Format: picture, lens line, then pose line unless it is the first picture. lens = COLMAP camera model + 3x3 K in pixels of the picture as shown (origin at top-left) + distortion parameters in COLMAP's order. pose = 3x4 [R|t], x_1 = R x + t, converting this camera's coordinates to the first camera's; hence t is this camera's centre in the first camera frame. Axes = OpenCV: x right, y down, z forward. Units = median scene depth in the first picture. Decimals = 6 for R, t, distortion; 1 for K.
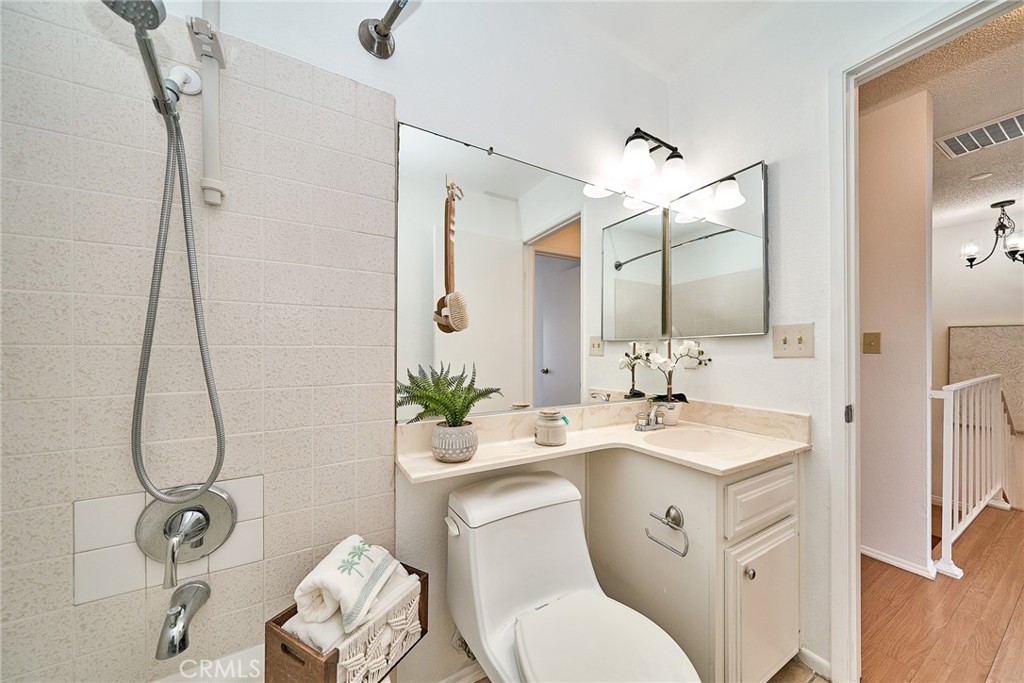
lens RADIAL K [[350.2, 0, 511.9], [0, 350.2, 345.6], [0, 0, 1]] dist [0.001471, 0.000261]
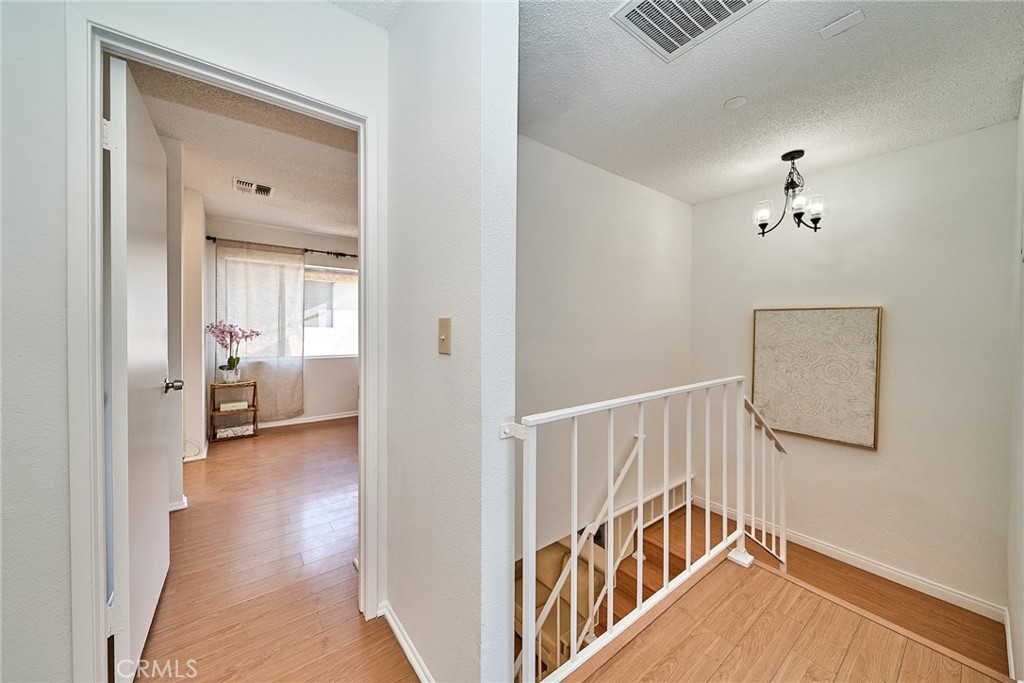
lens RADIAL K [[359.2, 0, 488.1], [0, 359.2, 329.3], [0, 0, 1]] dist [-0.001758, -0.000105]
pose [[0.995300, 0.003772, 0.096769, 0.630394], [-0.004561, 0.999958, 0.007934, -0.013278], [-0.096735, -0.008338, 0.995275, 0.255528]]
